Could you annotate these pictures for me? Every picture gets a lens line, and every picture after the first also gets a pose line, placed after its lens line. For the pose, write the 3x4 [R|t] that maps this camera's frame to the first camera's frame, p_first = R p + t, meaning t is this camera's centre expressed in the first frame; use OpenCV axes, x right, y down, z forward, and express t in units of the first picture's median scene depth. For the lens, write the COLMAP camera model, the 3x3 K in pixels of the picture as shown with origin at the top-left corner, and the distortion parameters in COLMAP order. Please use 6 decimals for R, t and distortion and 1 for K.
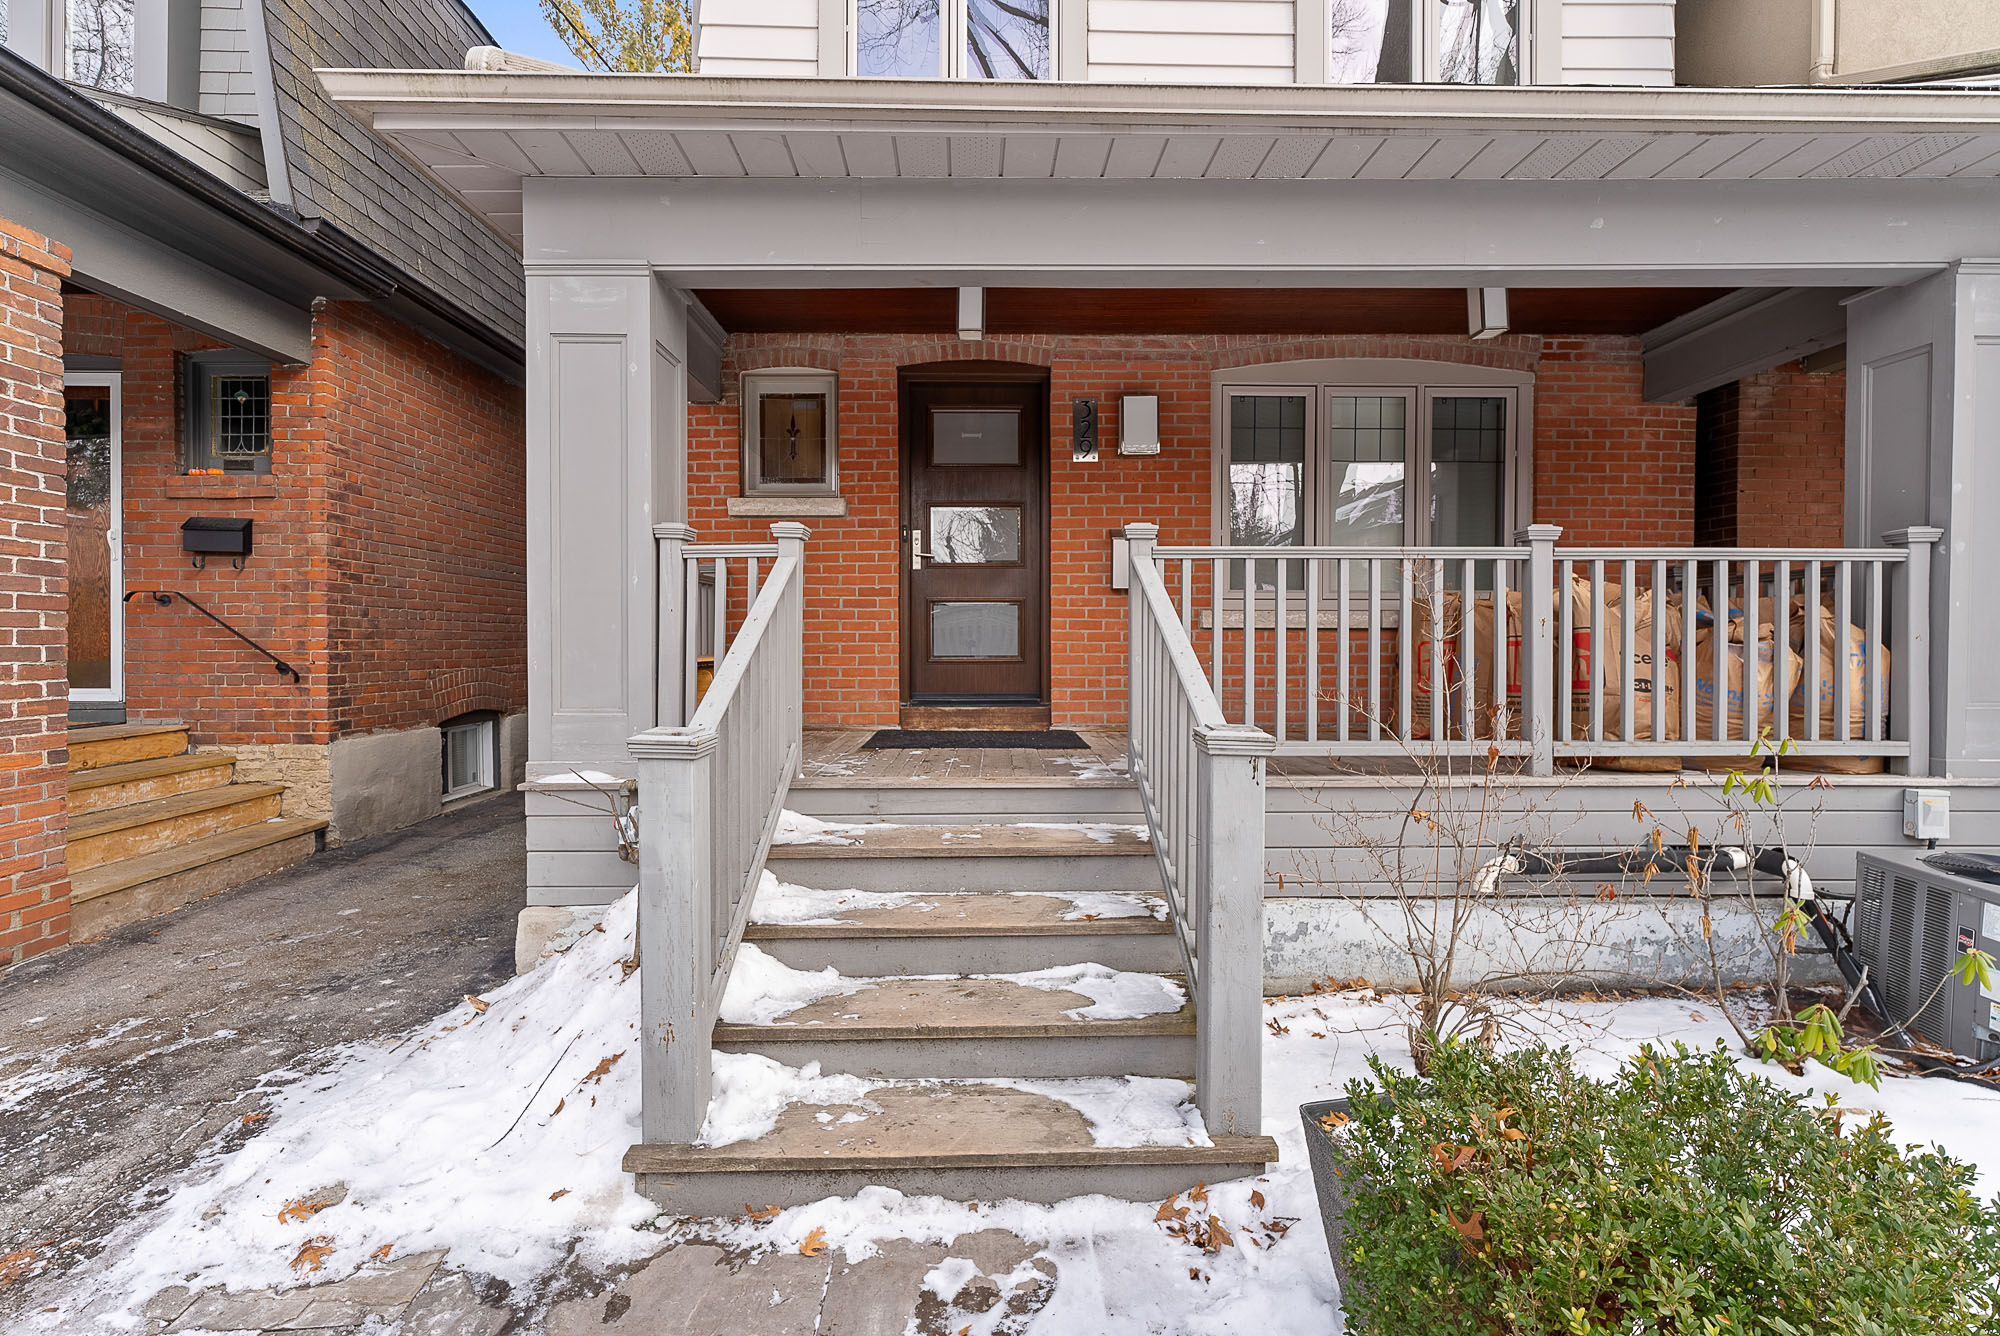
lens RADIAL K [[930.6, 0, 990.8], [0, 930.6, 659.7], [0, 0, 1]] dist [0.000627, 0.000106]
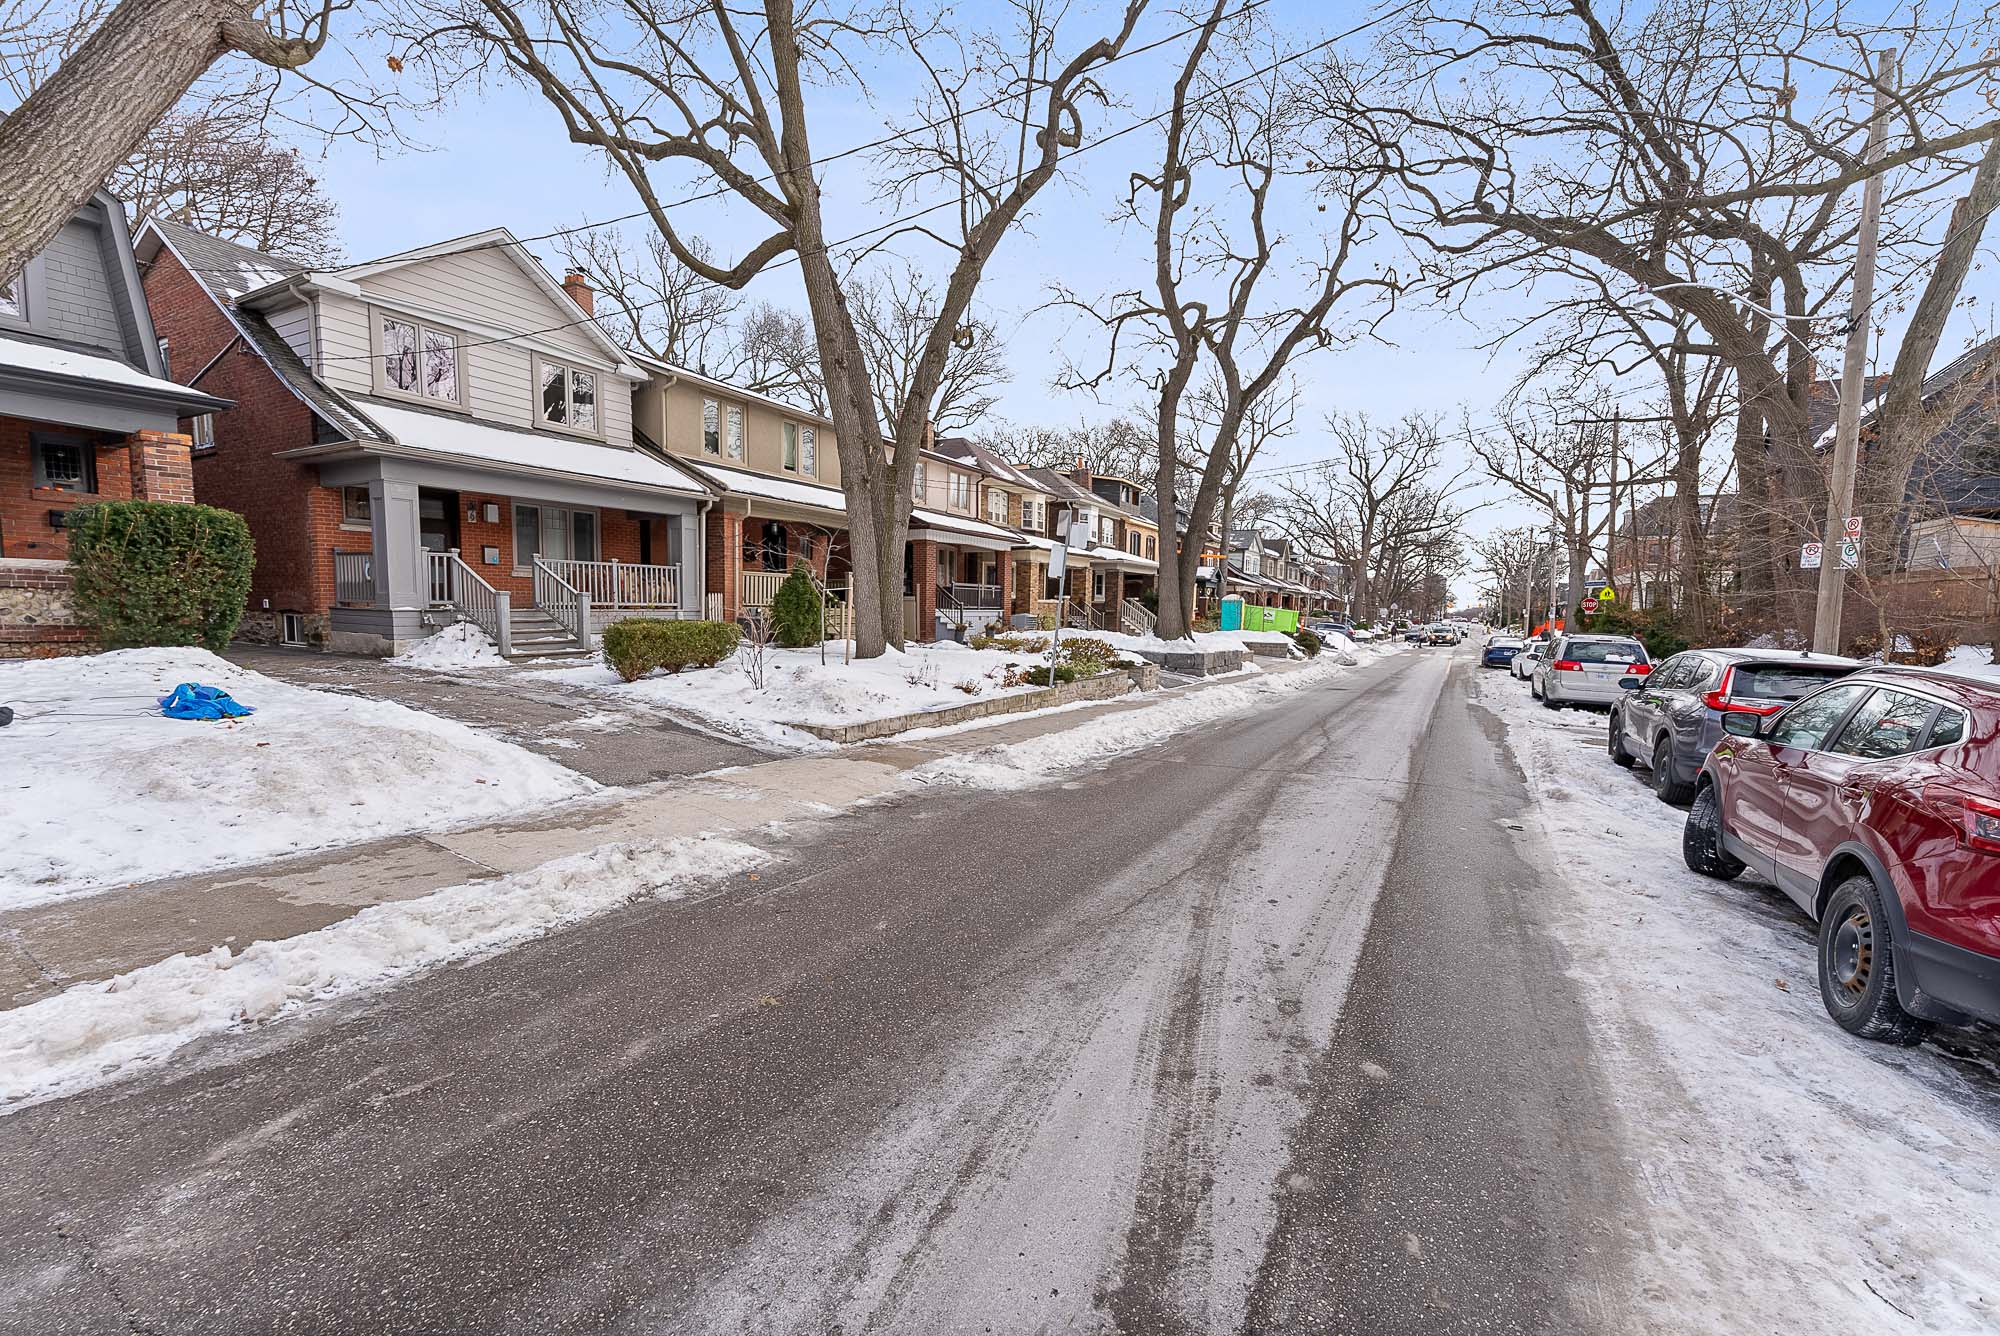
lens RADIAL K [[813.8, 0, 998.7], [0, 813.8, 680.0], [0, 0, 1]] dist [0.003838, 0.000000]
pose [[0.489851, -0.073870, 0.868671, -2.193492], [-0.000941, 0.996358, 0.085259, 0.125730], [-0.871805, -0.042581, 0.487998, -2.891448]]
